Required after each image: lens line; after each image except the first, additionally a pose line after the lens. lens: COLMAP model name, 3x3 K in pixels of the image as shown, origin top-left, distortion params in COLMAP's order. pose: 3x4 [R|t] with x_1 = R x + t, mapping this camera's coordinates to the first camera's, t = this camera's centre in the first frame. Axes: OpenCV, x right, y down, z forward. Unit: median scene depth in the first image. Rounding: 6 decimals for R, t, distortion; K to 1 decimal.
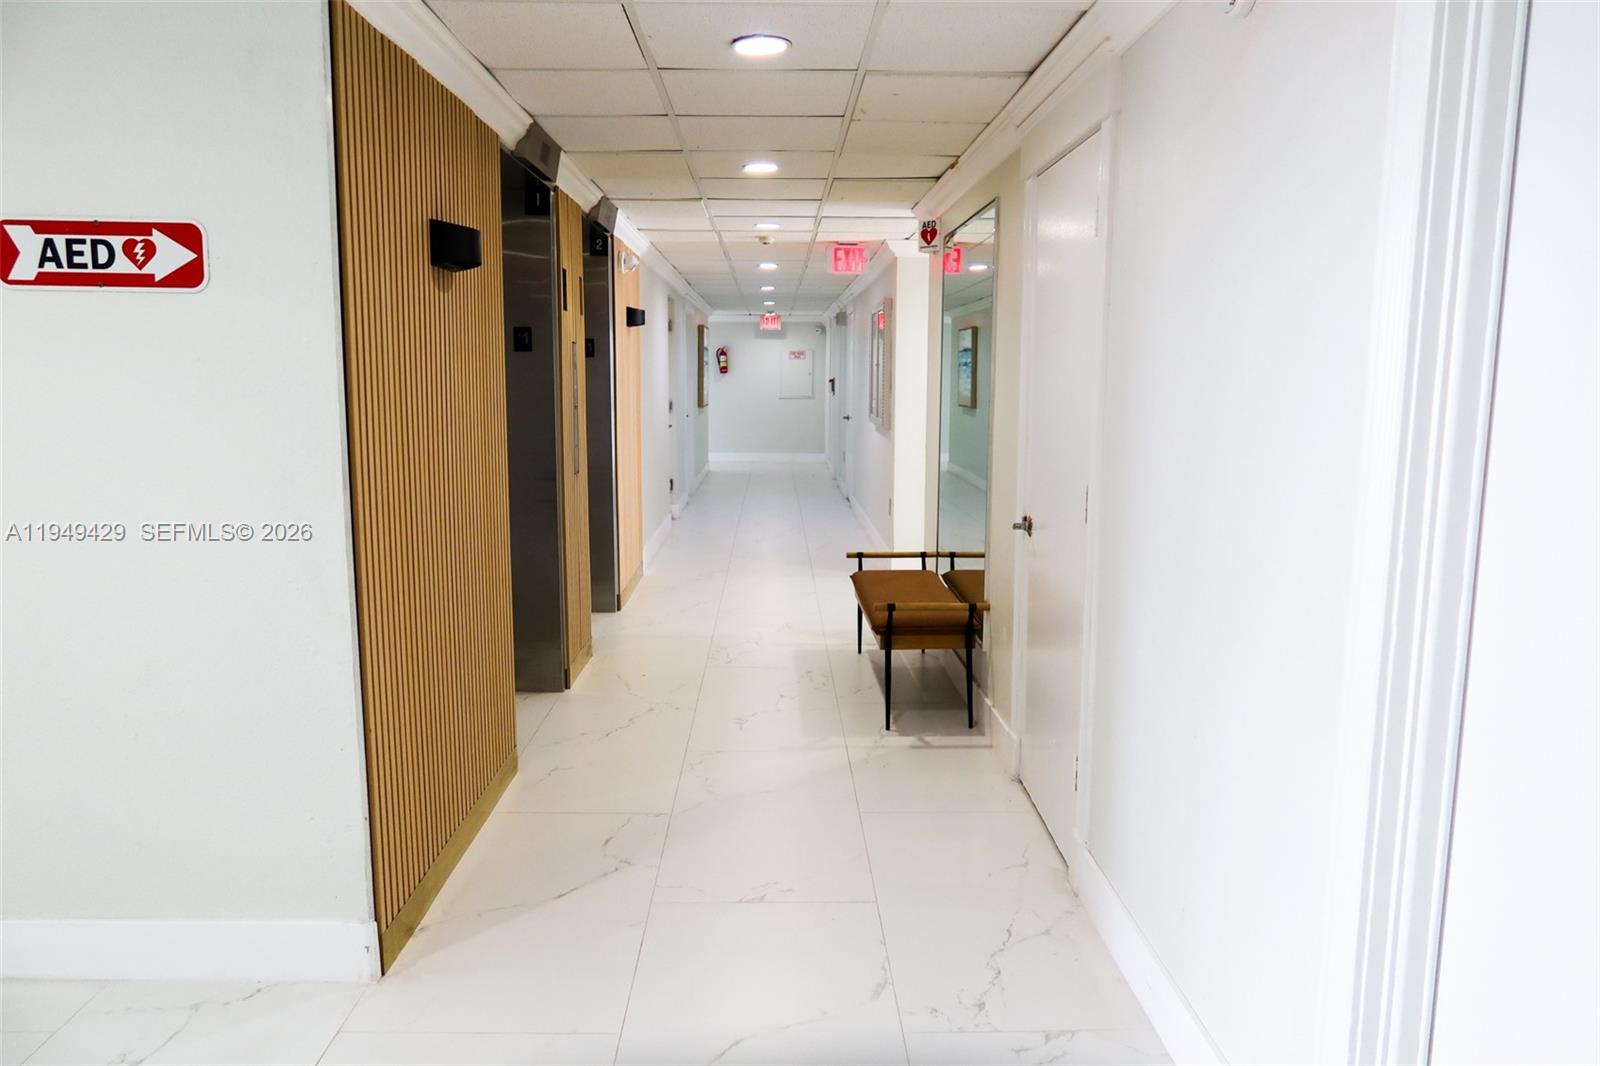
lens RADIAL K [[1123.3, 0, 800.8], [0, 1123.3, 528.9], [0, 0, 1]] dist [-0.024787, -0.003910]
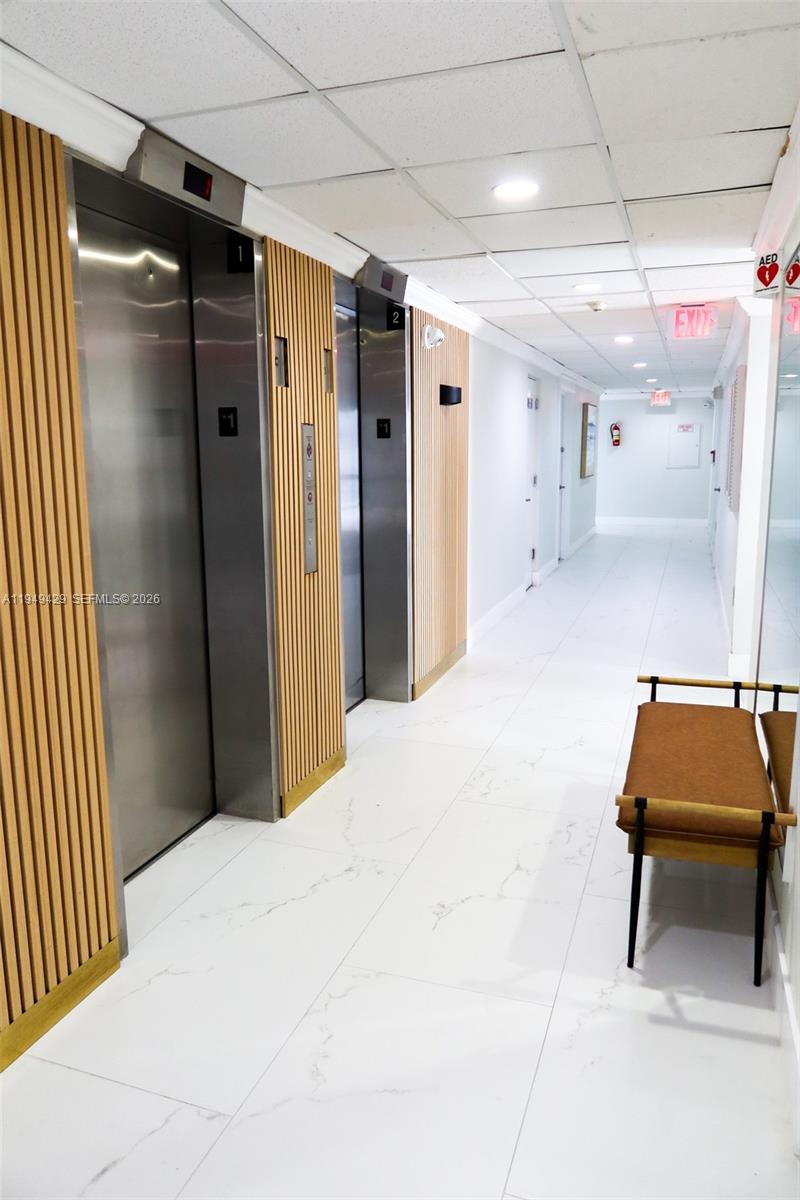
lens RADIAL K [[842.4, 0, 399.3], [0, 842.4, 604.8], [0, 0, 1]] dist [-0.024787, -0.003910]
pose [[0.934823, 0.053236, -0.351101, 0.085454], [-0.034867, 0.997682, 0.058440, -0.056716], [0.353398, -0.042389, 0.934512, 0.344174]]
